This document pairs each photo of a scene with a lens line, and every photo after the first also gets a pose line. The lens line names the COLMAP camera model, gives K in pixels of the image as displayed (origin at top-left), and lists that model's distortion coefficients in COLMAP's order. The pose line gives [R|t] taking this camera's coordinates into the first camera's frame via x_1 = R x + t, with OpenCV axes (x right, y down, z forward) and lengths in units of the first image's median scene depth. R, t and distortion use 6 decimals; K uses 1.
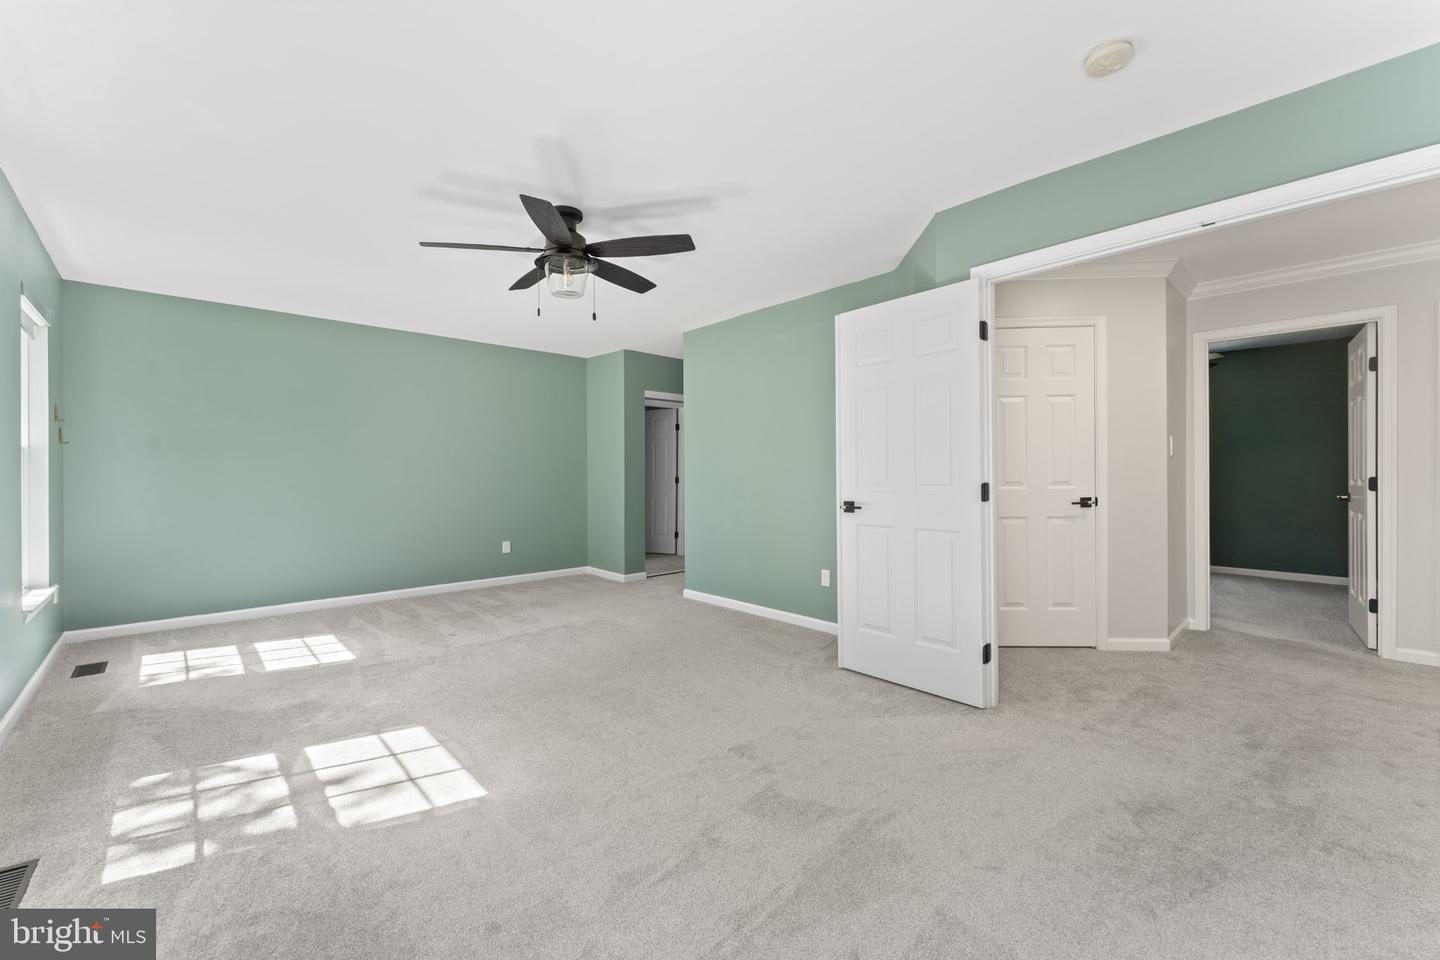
lens RADIAL K [[581.4, 0, 723.1], [0, 581.4, 483.4], [0, 0, 1]] dist [0.001313, -0.000187]
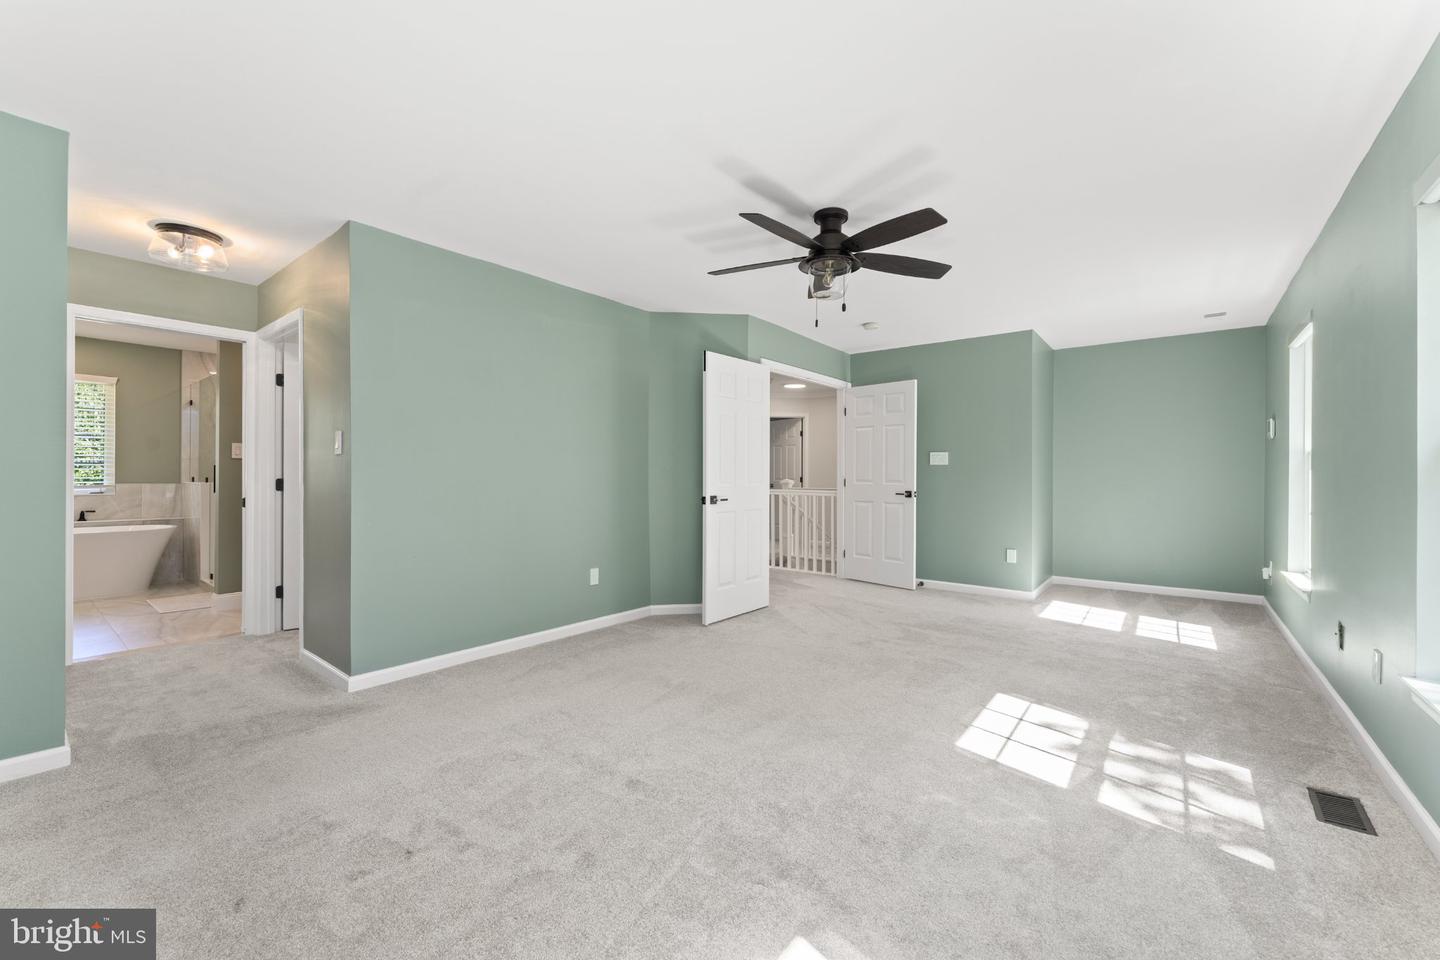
lens RADIAL K [[581.4, 0, 720.2], [0, 581.4, 475.7], [0, 0, 1]] dist [0.001313, -0.000187]
pose [[-0.154984, 0.010990, 0.987856, -1.487645], [0.006814, 0.999926, -0.010056, -0.001719], [-0.987893, 0.005173, -0.155048, 1.629540]]
